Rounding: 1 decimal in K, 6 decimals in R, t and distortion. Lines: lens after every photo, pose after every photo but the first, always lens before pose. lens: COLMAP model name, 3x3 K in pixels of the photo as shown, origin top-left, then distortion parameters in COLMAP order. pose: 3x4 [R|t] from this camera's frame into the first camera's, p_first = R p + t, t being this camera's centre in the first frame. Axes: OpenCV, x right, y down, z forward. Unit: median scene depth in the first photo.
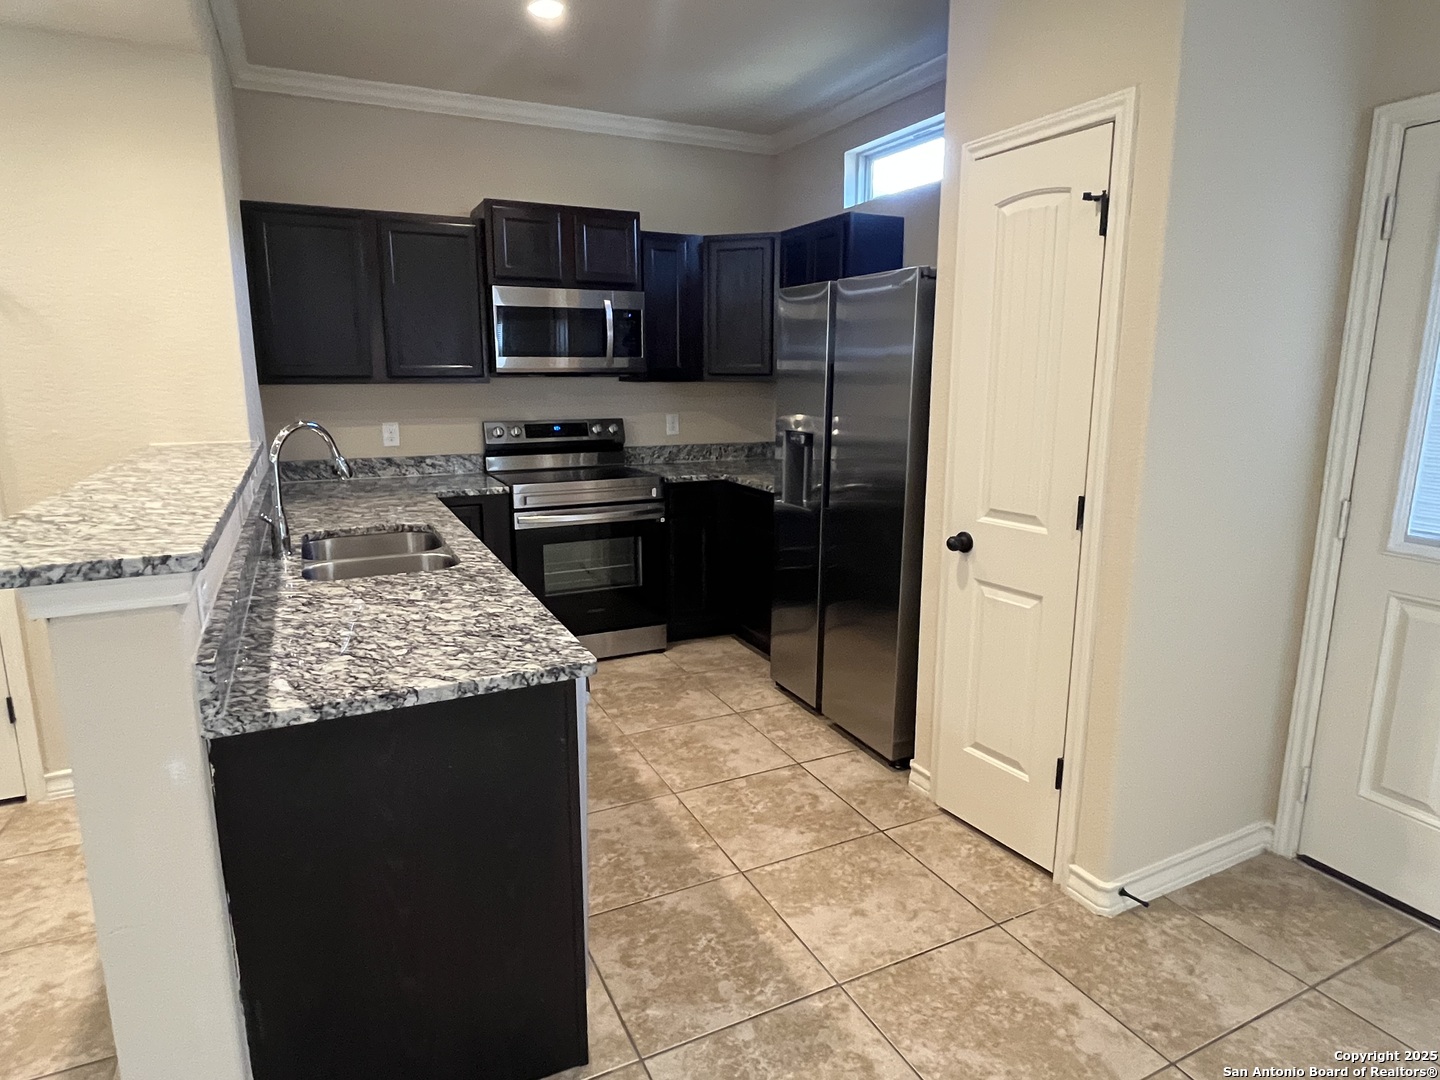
lens RADIAL K [[826.0, 0, 715.2], [0, 826.0, 529.2], [0, 0, 1]] dist [0.000599, -0.001161]
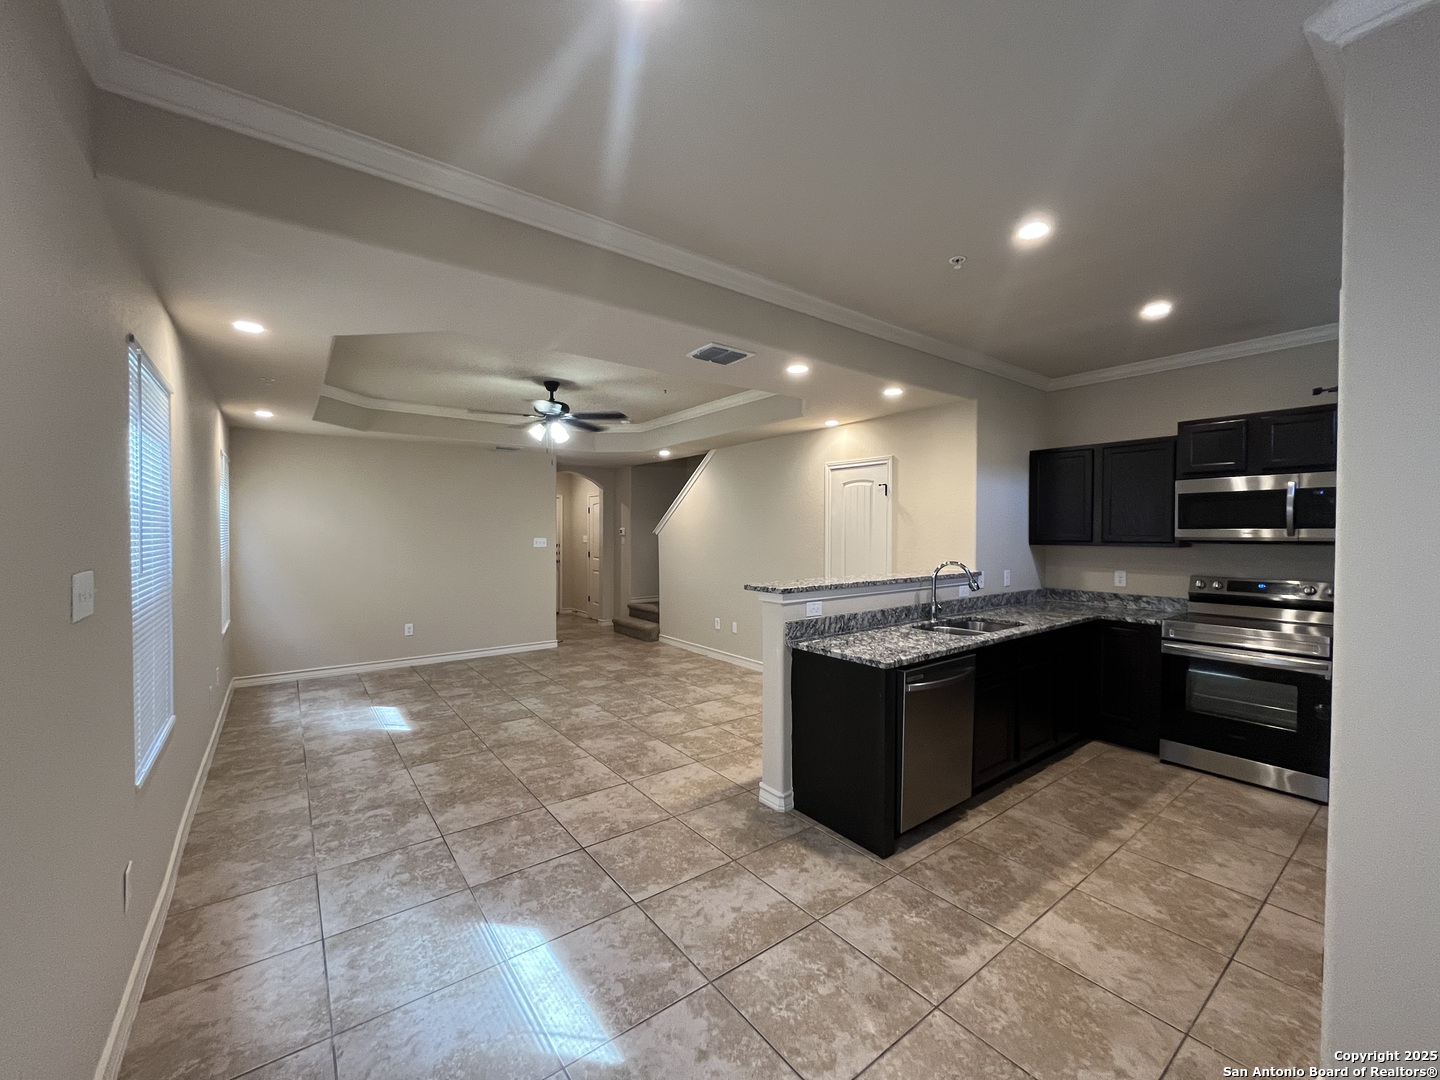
lens RADIAL K [[576.4, 0, 718.7], [0, 576.4, 542.1], [0, 0, 1]] dist [-0.002216, -0.000286]
pose [[0.194876, 0.018538, -0.980653, 0.789449], [-0.188319, 0.981927, -0.018861, -0.032687], [0.962580, 0.188351, 0.194845, 0.095192]]
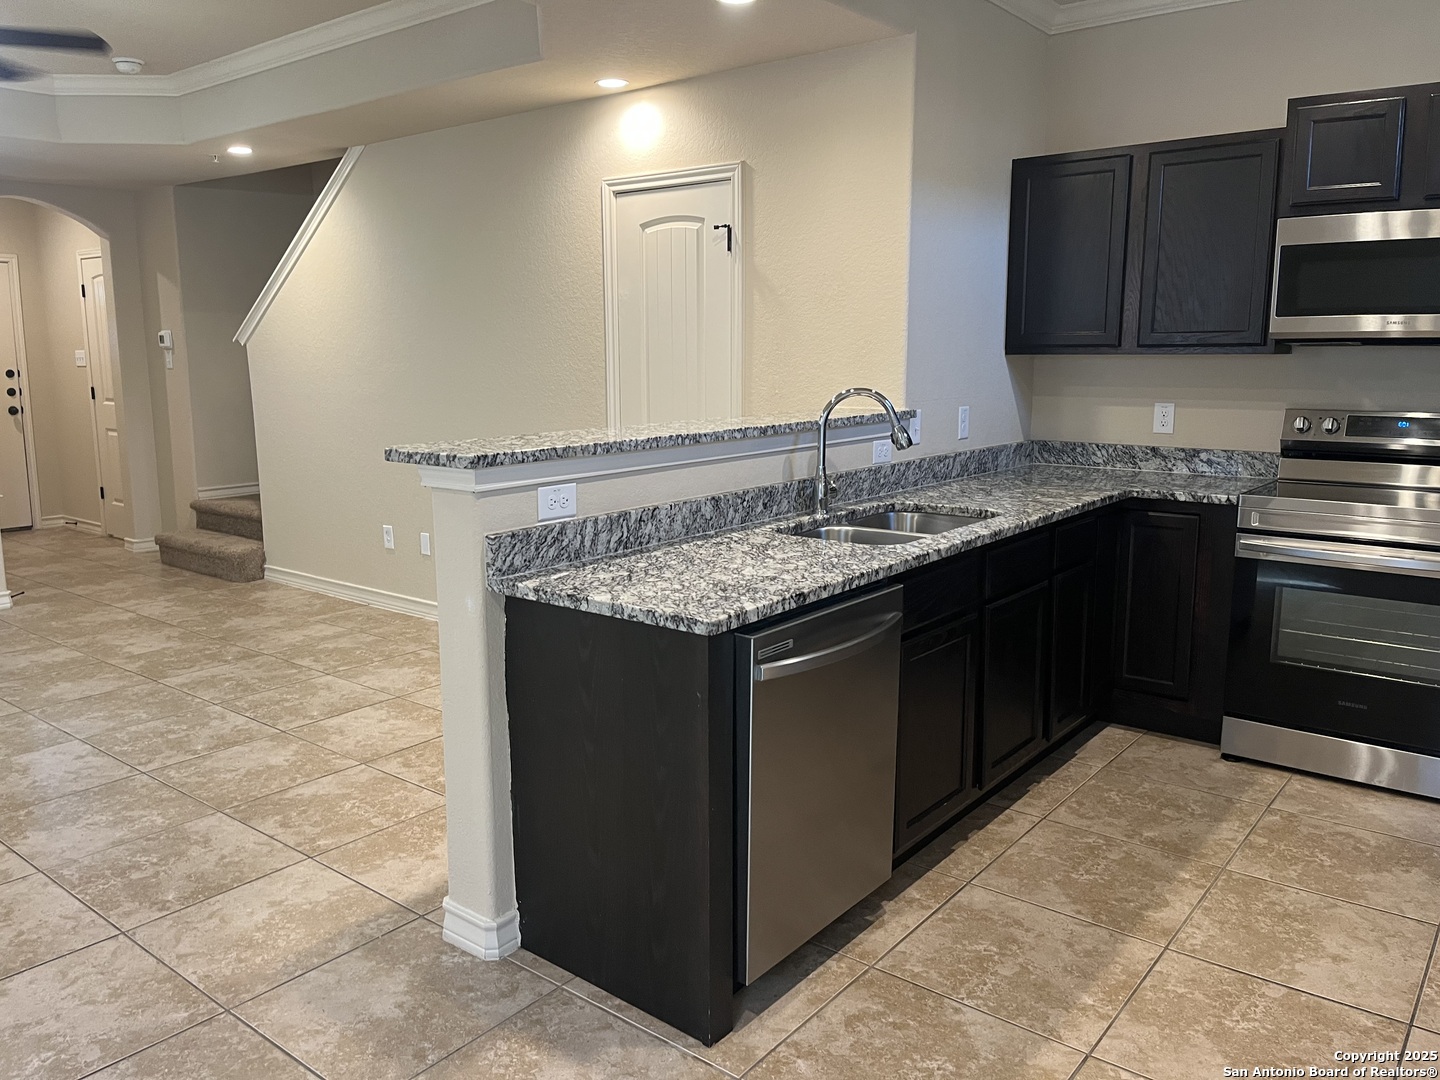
lens RADIAL K [[1088.3, 0, 709.8], [0, 1088.3, 527.3], [0, 0, 1]] dist [0.073675, -0.104704]
pose [[0.428073, 0.144127, -0.892178, 0.590871], [-0.167634, 0.982733, 0.078324, -0.032471], [0.888061, 0.116031, 0.444842, 0.234761]]
